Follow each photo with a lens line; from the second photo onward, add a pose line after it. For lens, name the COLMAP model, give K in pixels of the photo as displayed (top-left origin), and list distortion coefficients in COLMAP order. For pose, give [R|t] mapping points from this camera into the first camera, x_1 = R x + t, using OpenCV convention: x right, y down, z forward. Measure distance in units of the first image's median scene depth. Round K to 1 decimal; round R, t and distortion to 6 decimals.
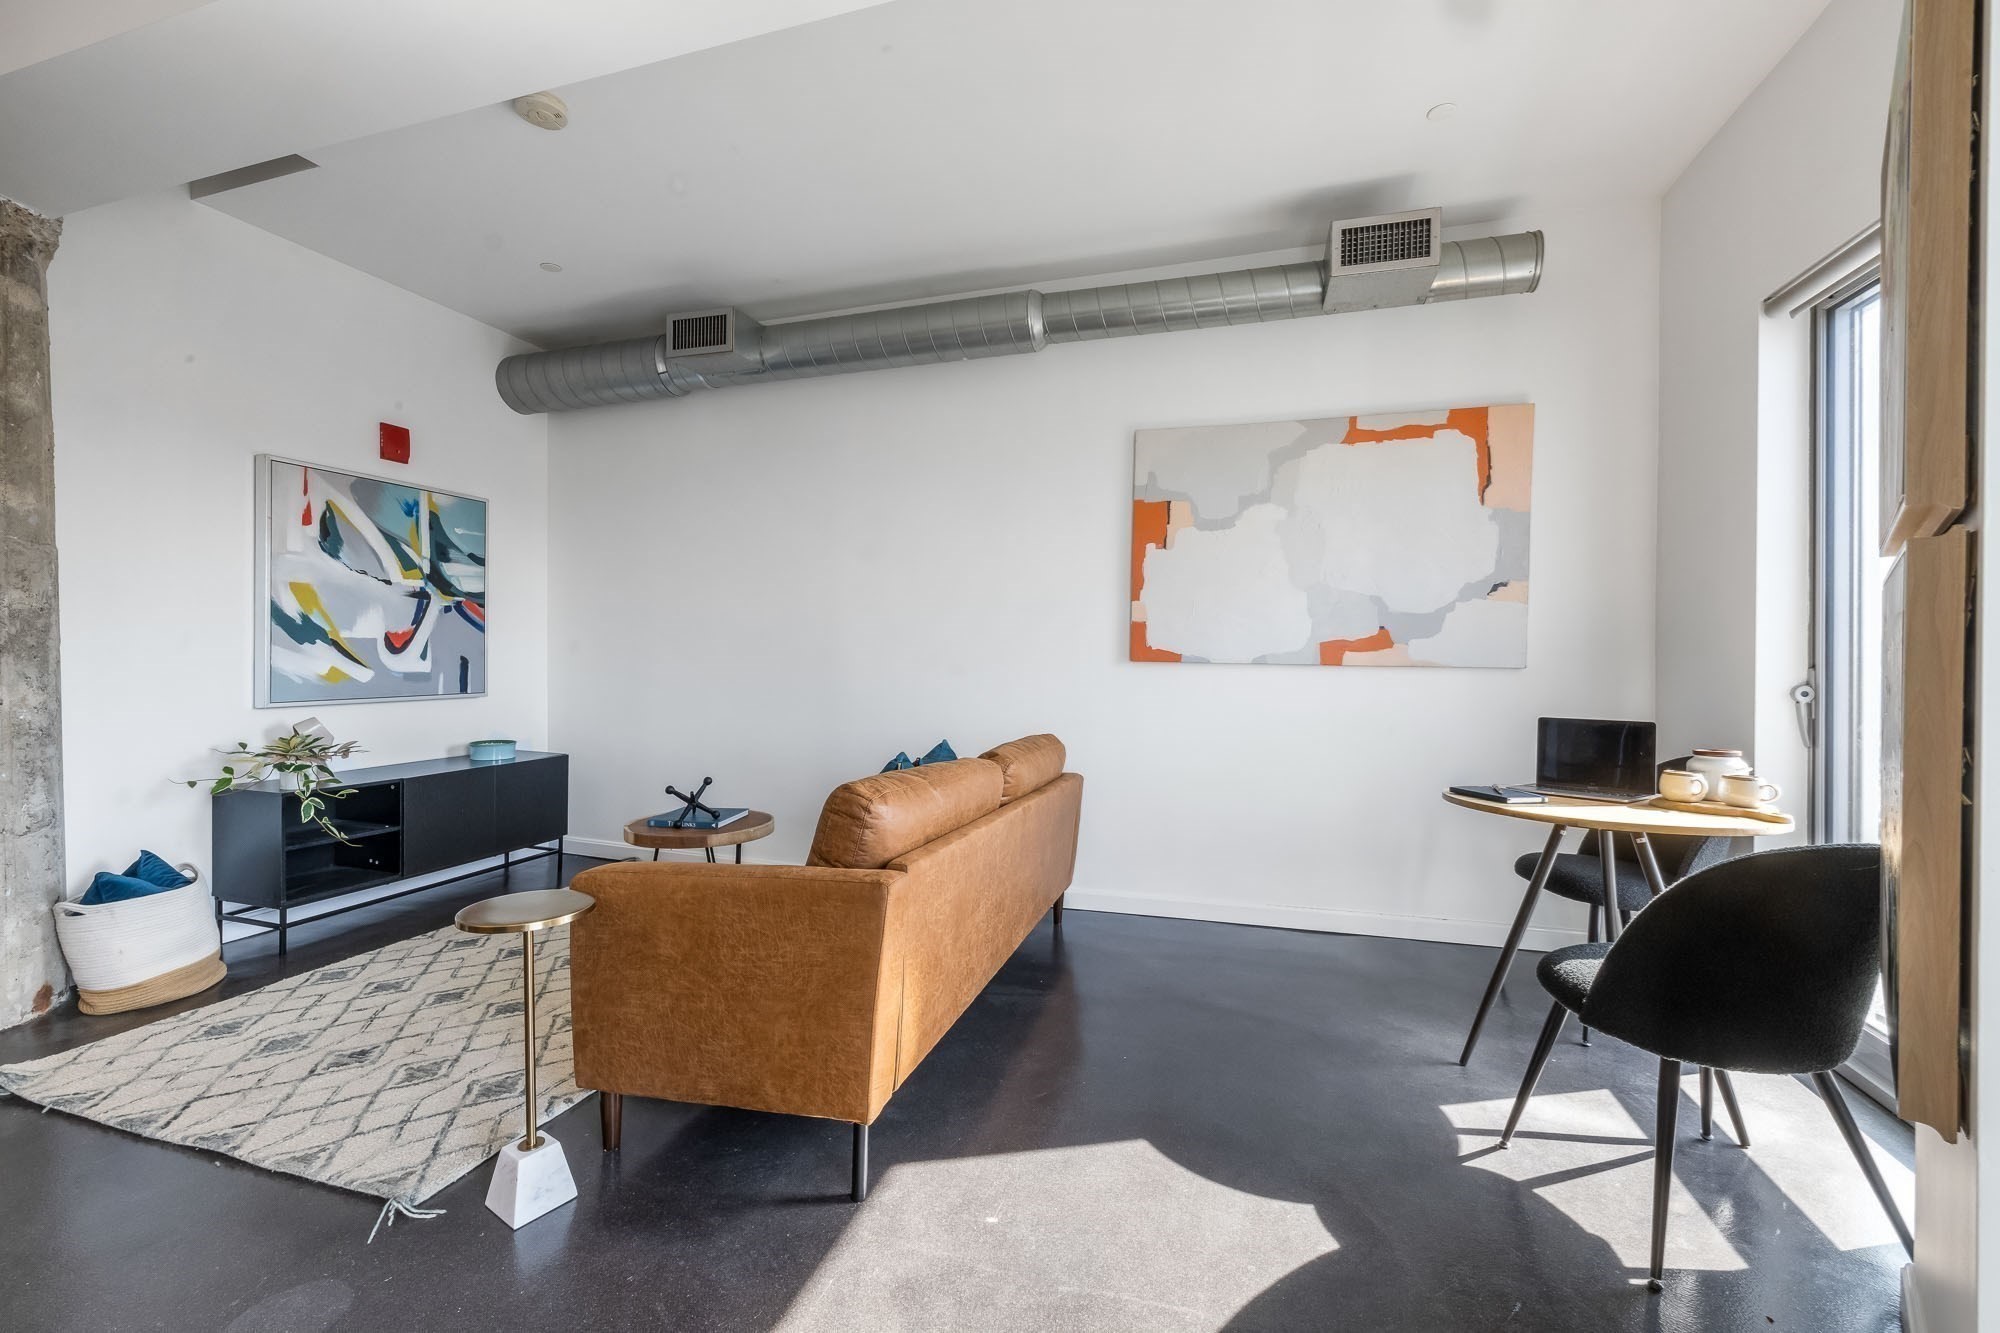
lens RADIAL K [[840.8, 0, 1003.1], [0, 840.8, 656.6], [0, 0, 1]] dist [-0.000504, -0.001448]
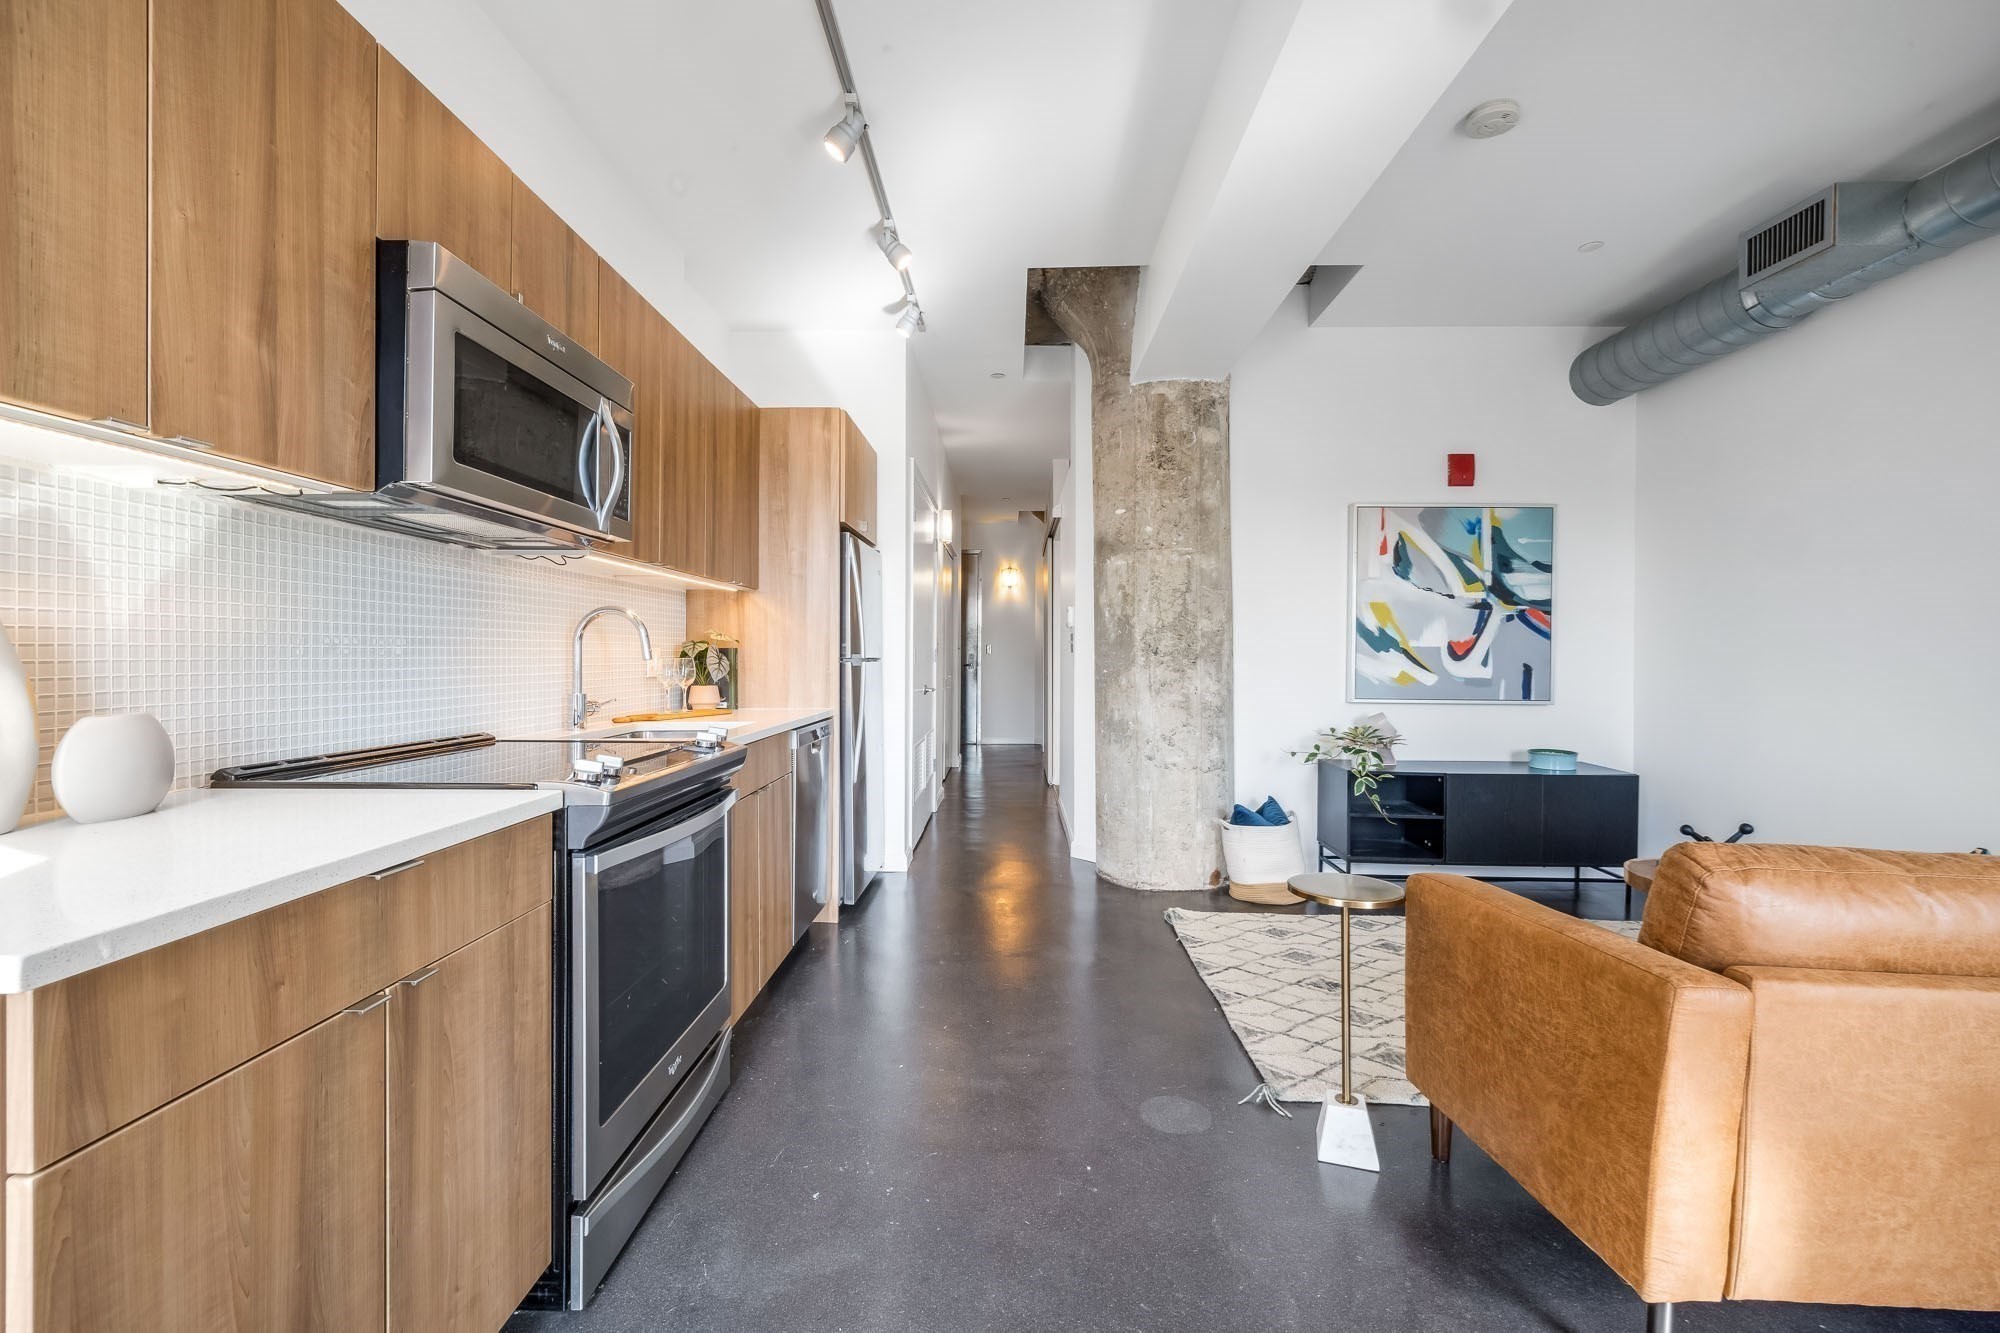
lens RADIAL K [[840.8, 0, 980.2], [0, 840.8, 655.6], [0, 0, 1]] dist [-0.000504, -0.001448]
pose [[0.265478, 0.001380, -0.964116, 0.202357], [-0.010368, 0.999945, -0.001423, -0.002273], [0.964061, 0.010374, 0.265478, 0.118426]]
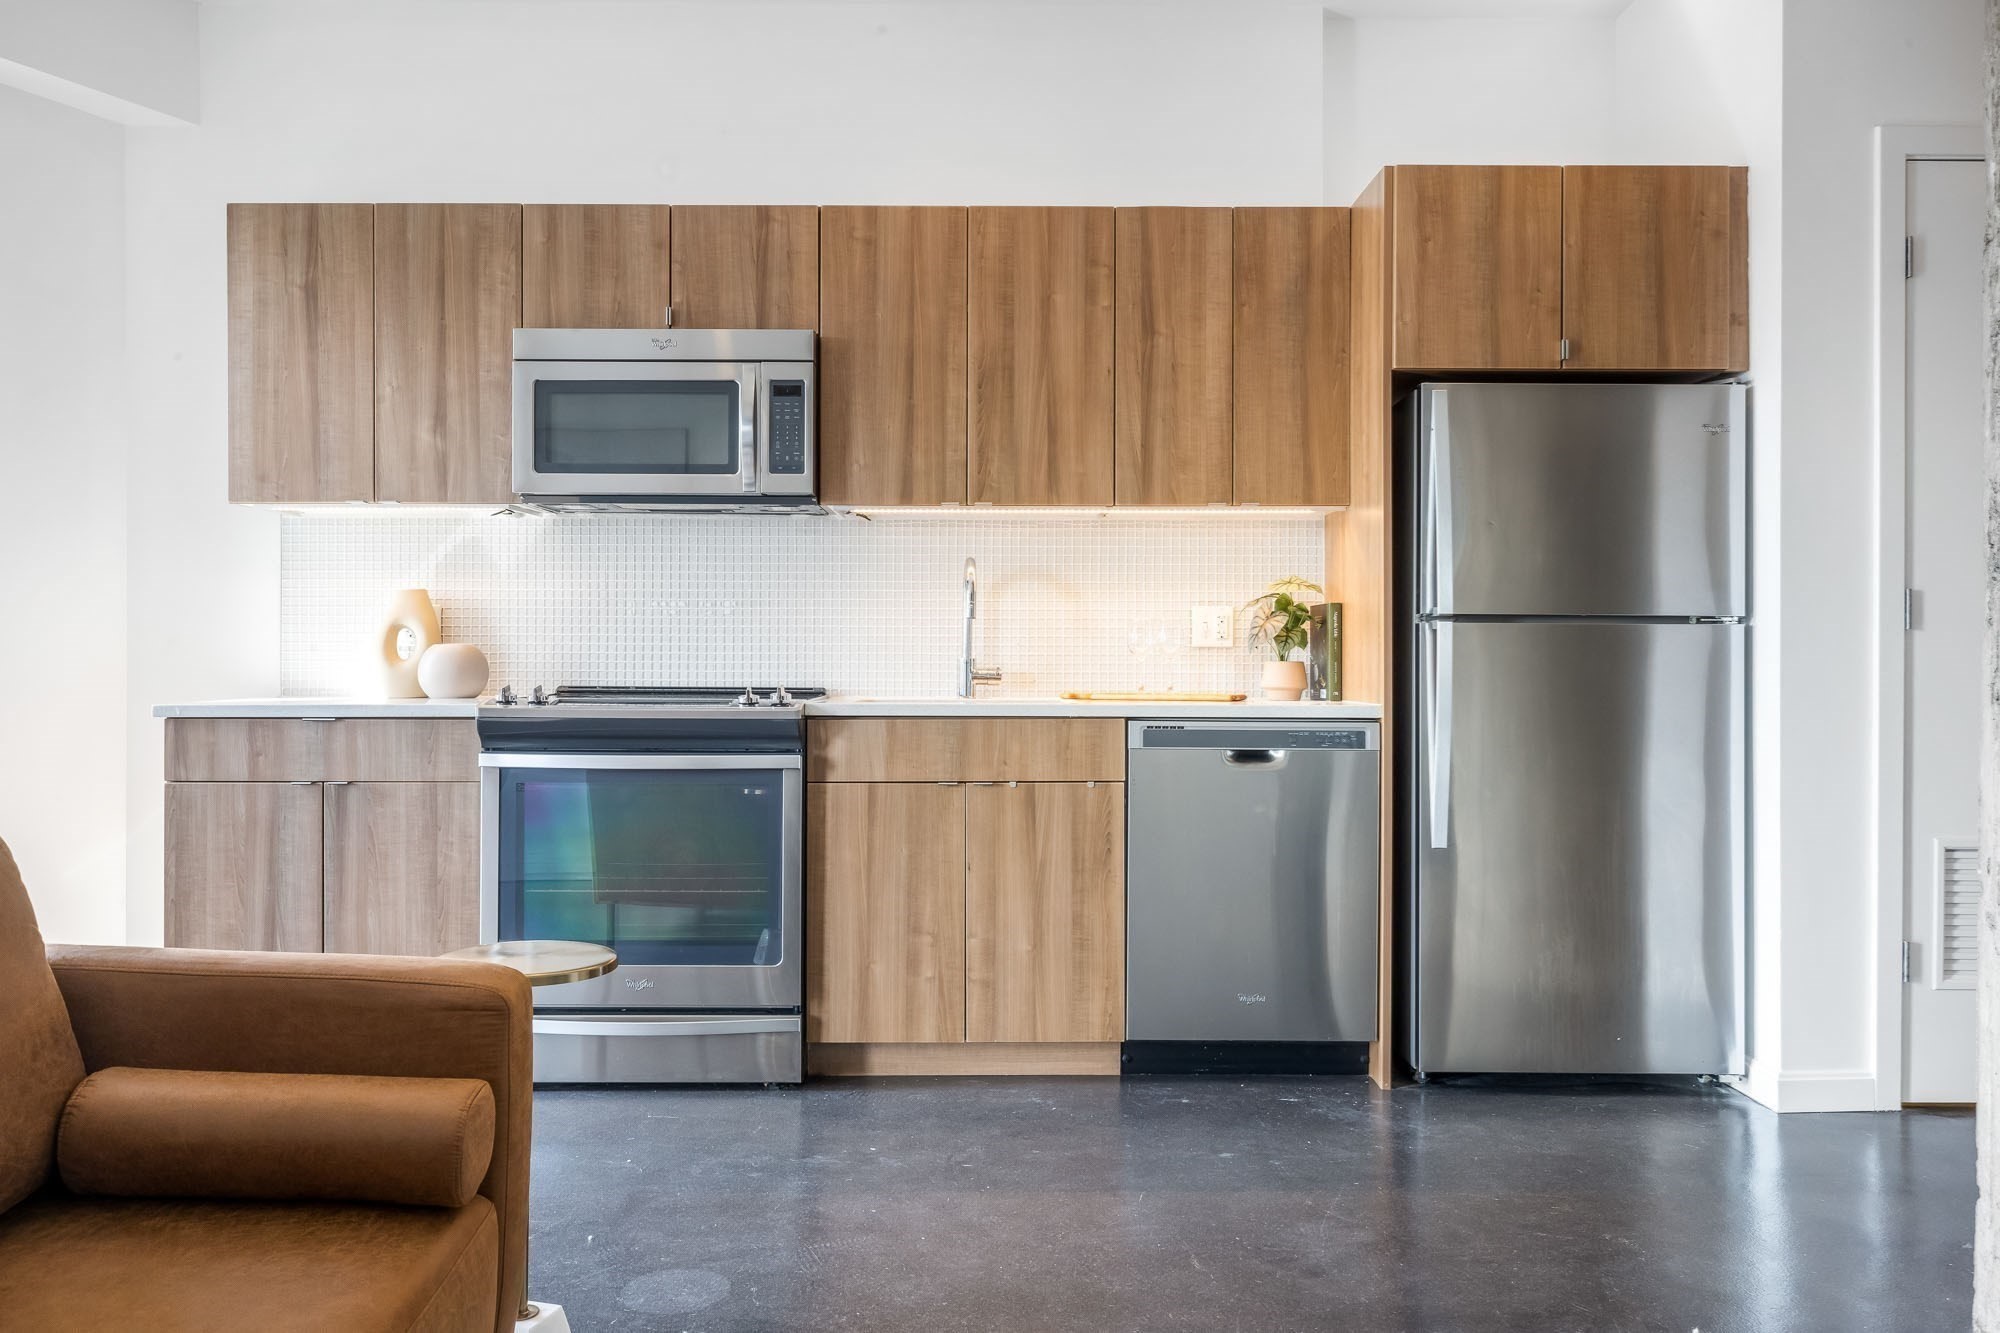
lens RADIAL K [[1507.5, 0, 979.2], [0, 1507.5, 640.5], [0, 0, 1]] dist [-0.002729, 0.001894]
pose [[-0.949888, -0.002351, -0.312583, -0.277676], [-0.005298, 0.999949, 0.008578, 0.011799], [0.312547, 0.009804, -0.949852, 1.177630]]
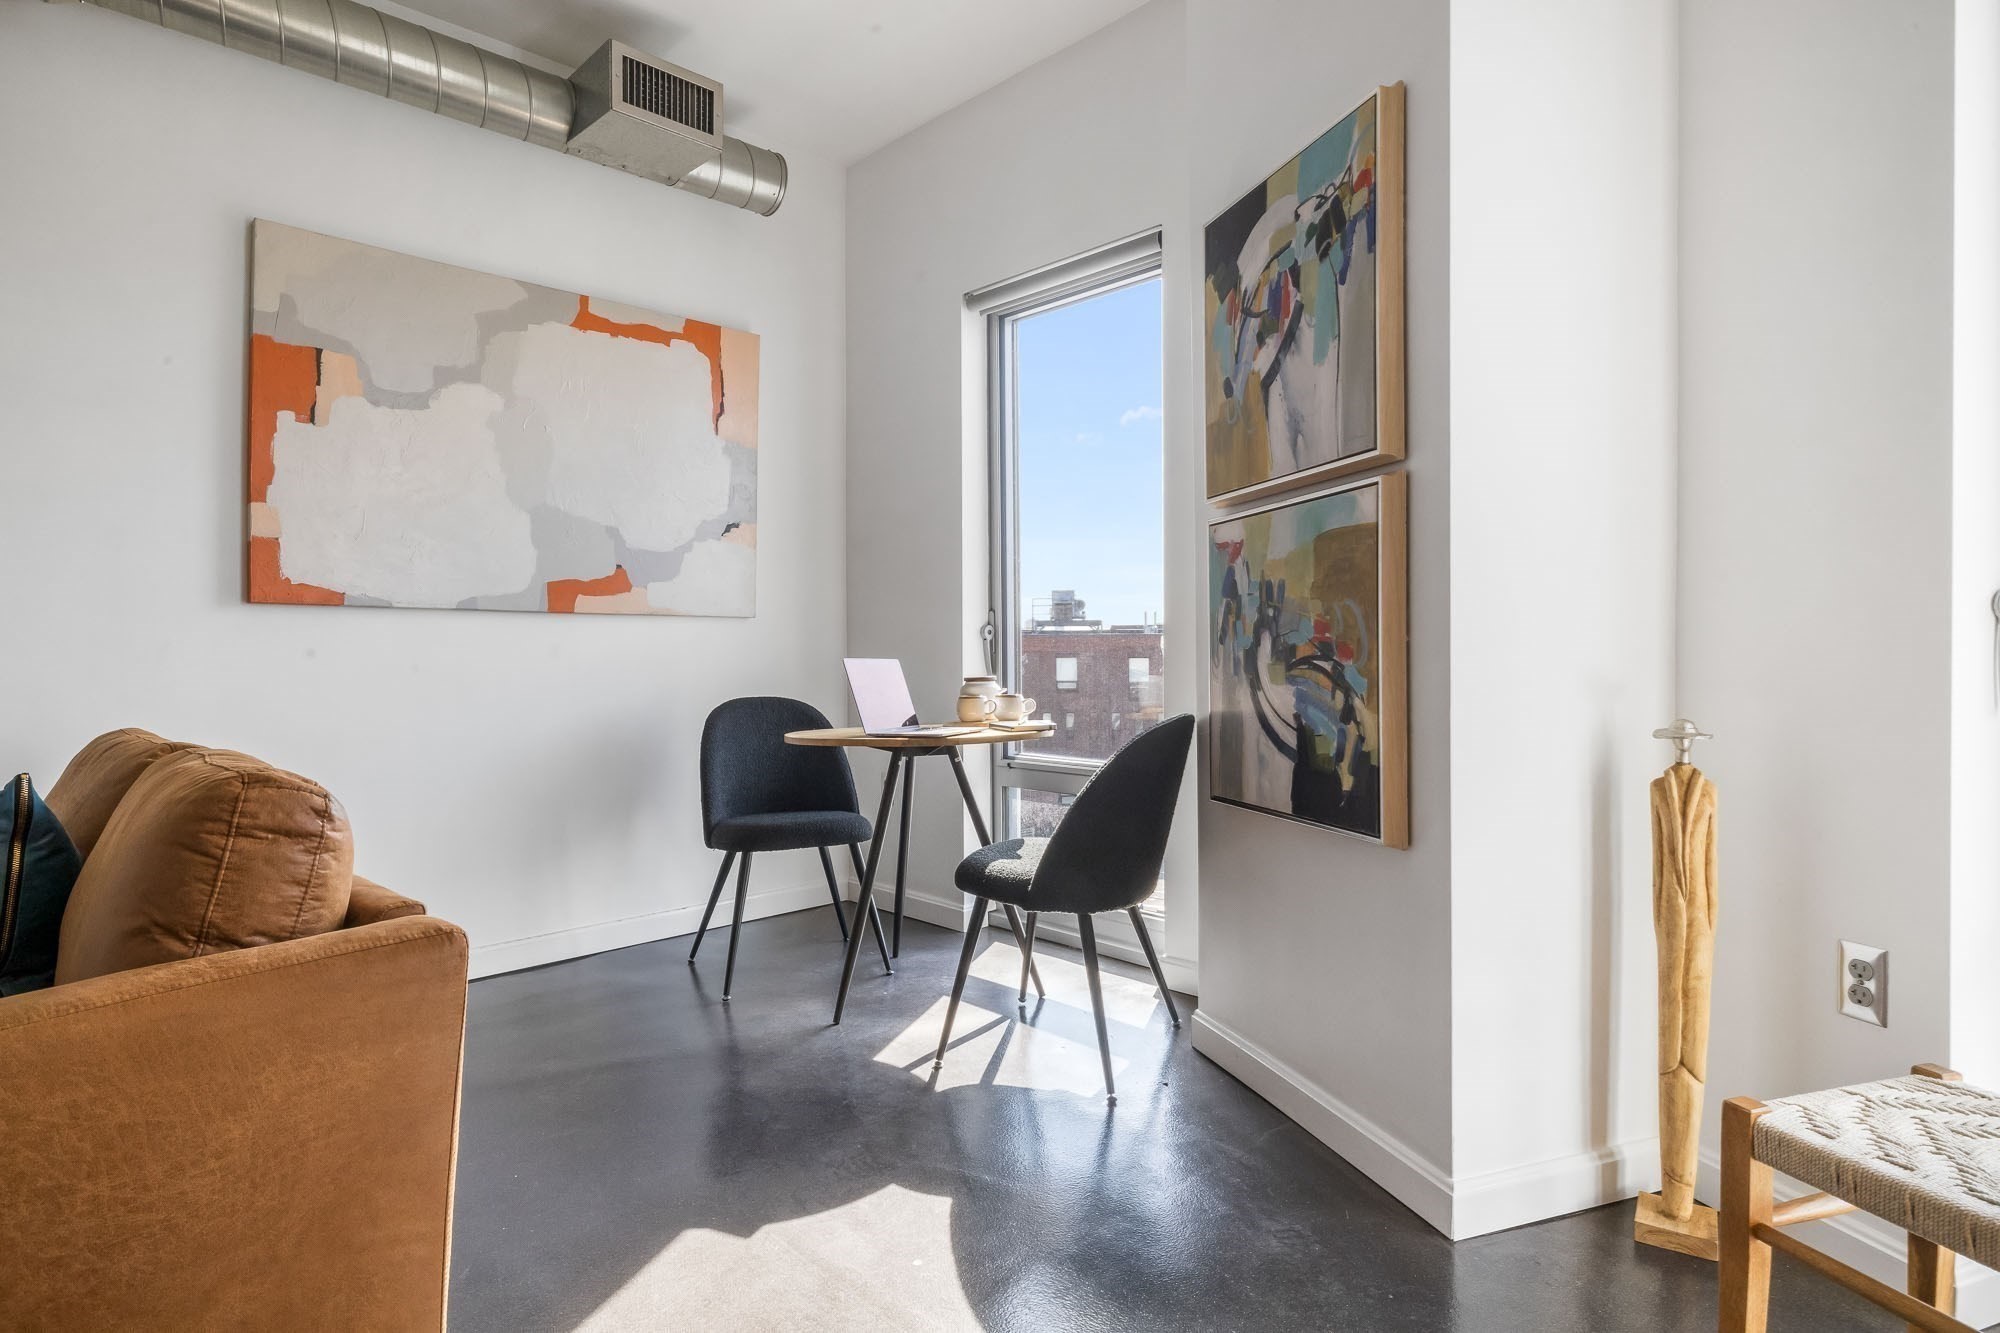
lens RADIAL K [[1070.5, 0, 993.9], [0, 1070.5, 659.4], [0, 0, 1]] dist [-0.010165, 0.002615]
pose [[0.481116, -0.017002, 0.876492, -0.290186], [0.011679, 0.999847, 0.012985, 0.047540], [-0.876579, 0.003989, 0.481241, 0.191706]]
